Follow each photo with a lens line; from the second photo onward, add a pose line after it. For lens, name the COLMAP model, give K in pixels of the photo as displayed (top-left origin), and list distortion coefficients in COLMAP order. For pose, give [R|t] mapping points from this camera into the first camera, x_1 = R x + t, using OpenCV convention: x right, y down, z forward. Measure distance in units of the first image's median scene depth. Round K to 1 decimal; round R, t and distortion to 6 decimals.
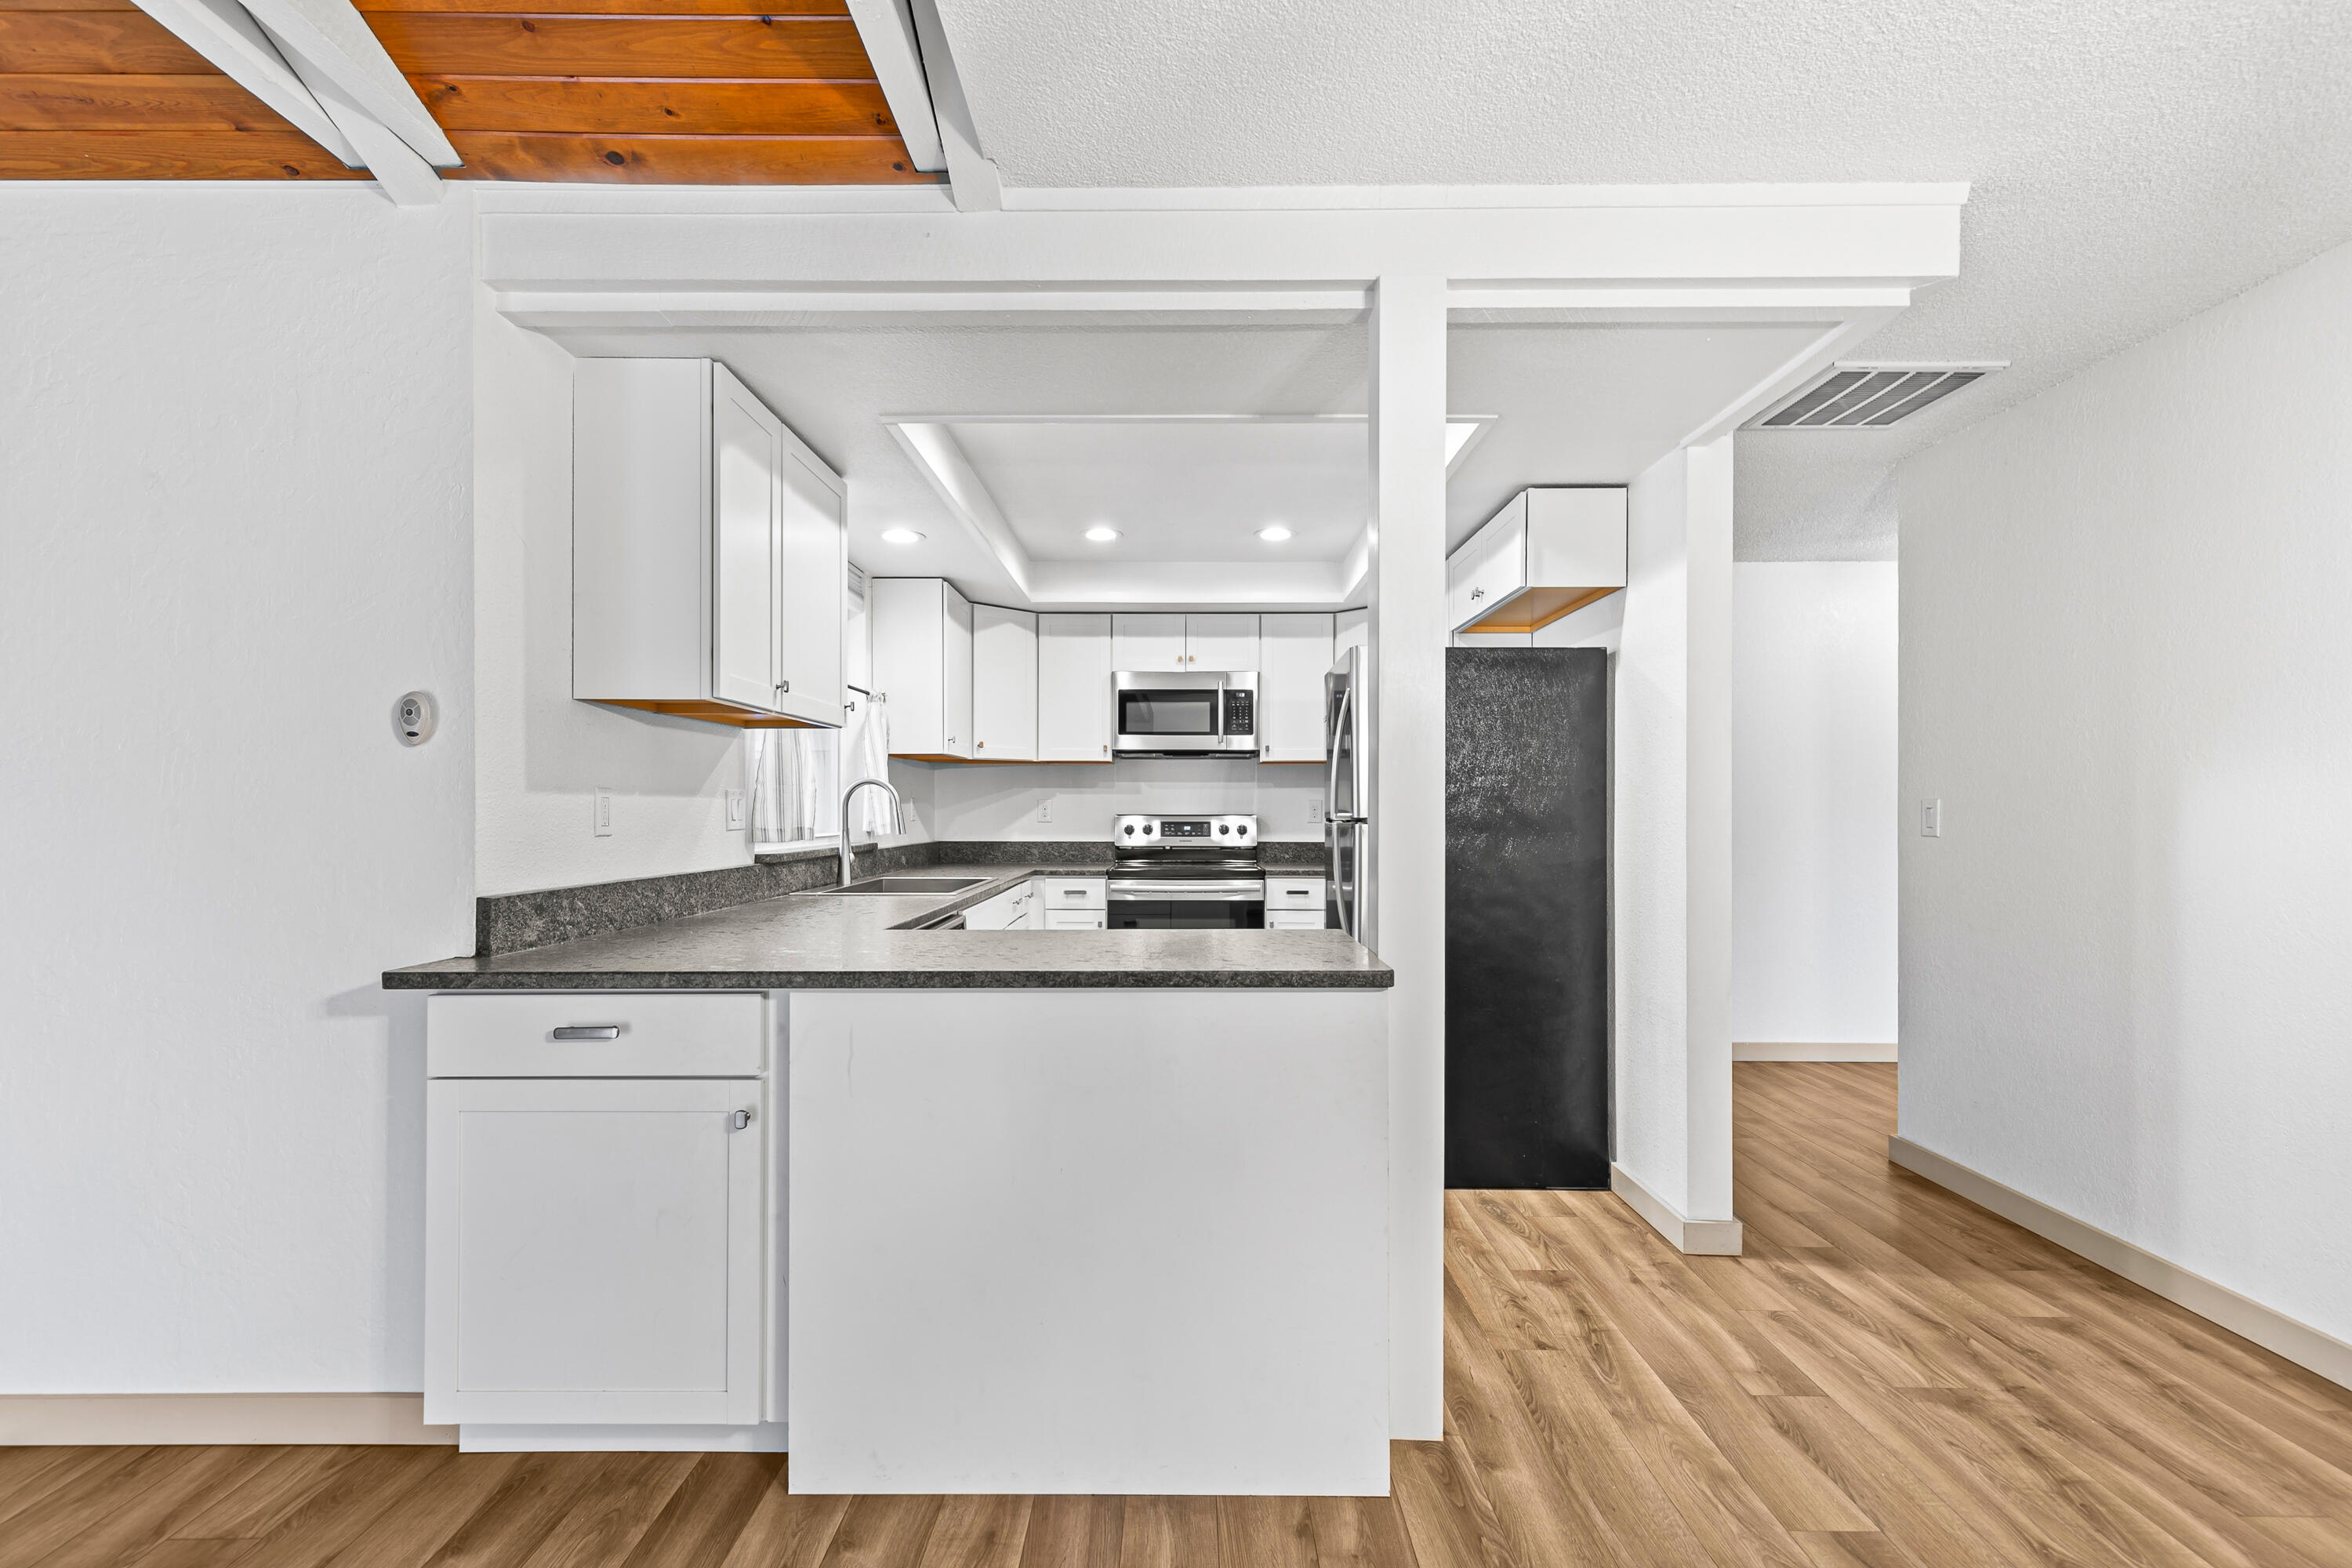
lens RADIAL K [[1080.4, 0, 1181.2], [0, 1080.4, 796.9], [0, 0, 1]] dist [0.013527, -0.002306]
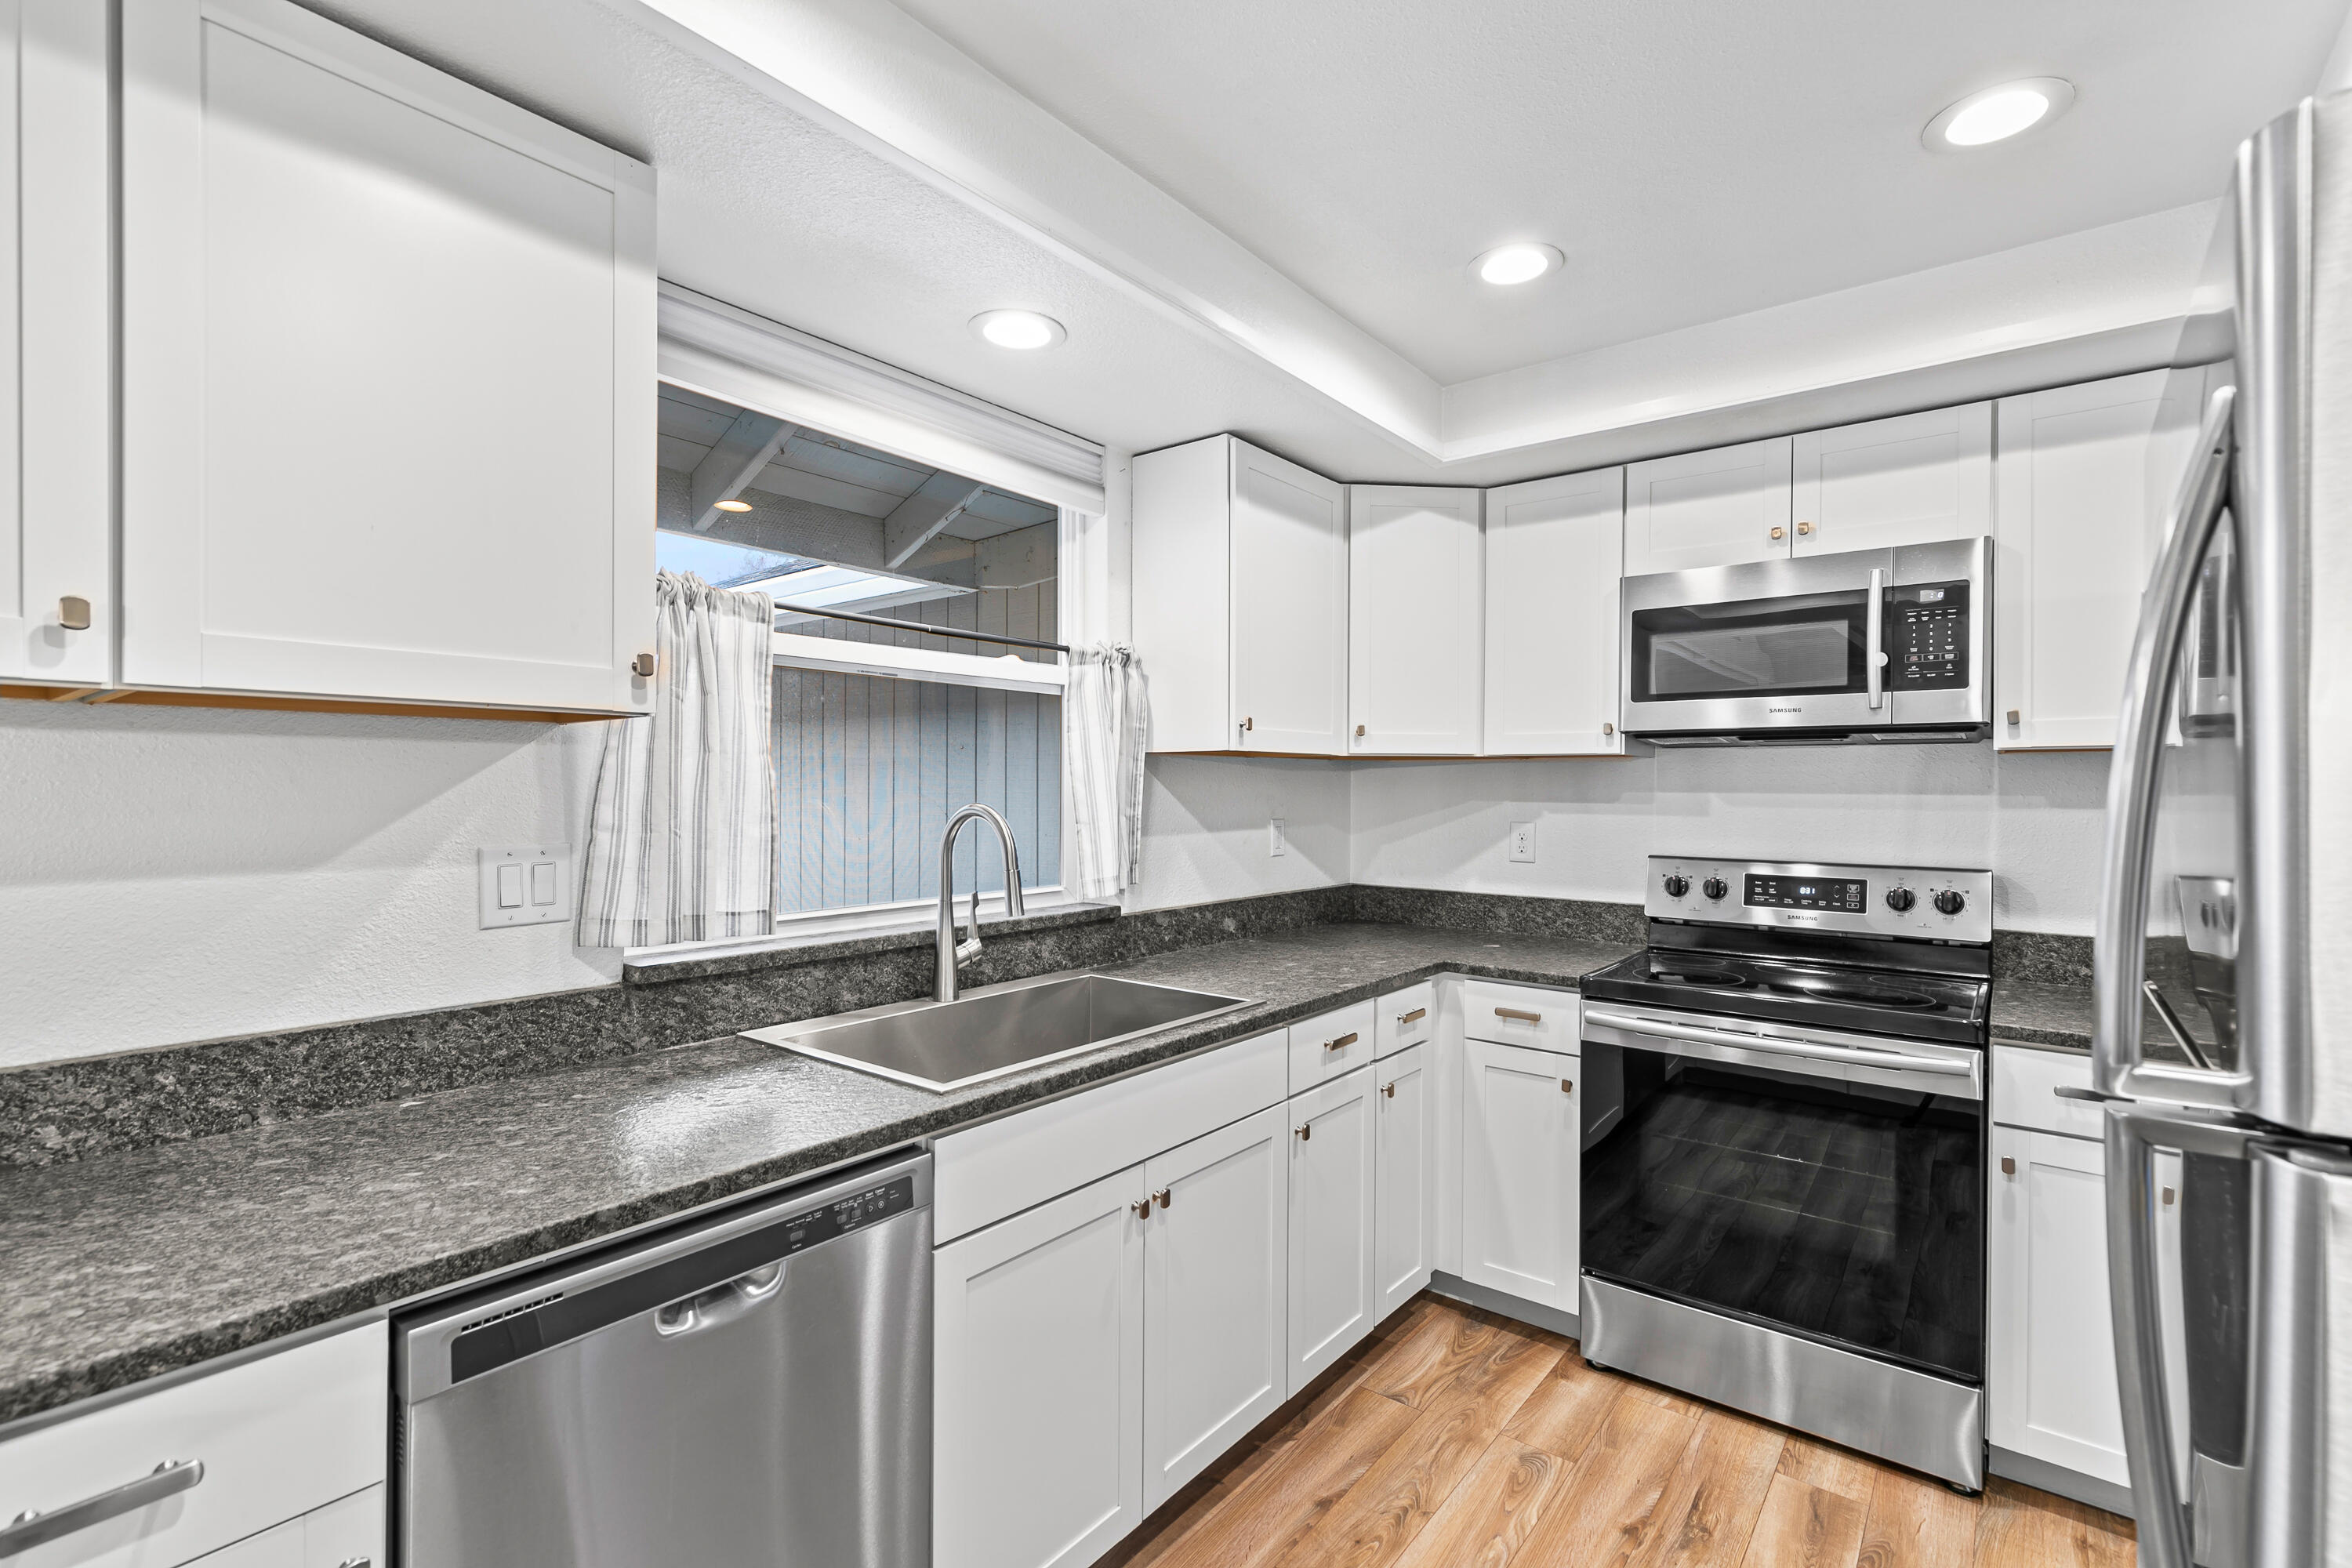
lens RADIAL K [[1080.4, 0, 1161.8], [0, 1080.4, 781.5], [0, 0, 1]] dist [0.013527, -0.002306]
pose [[0.783059, 0.001294, -0.621946, 0.083744], [0.002533, 0.999983, 0.005270, -0.023551], [0.621943, -0.005702, 0.783042, 0.469570]]
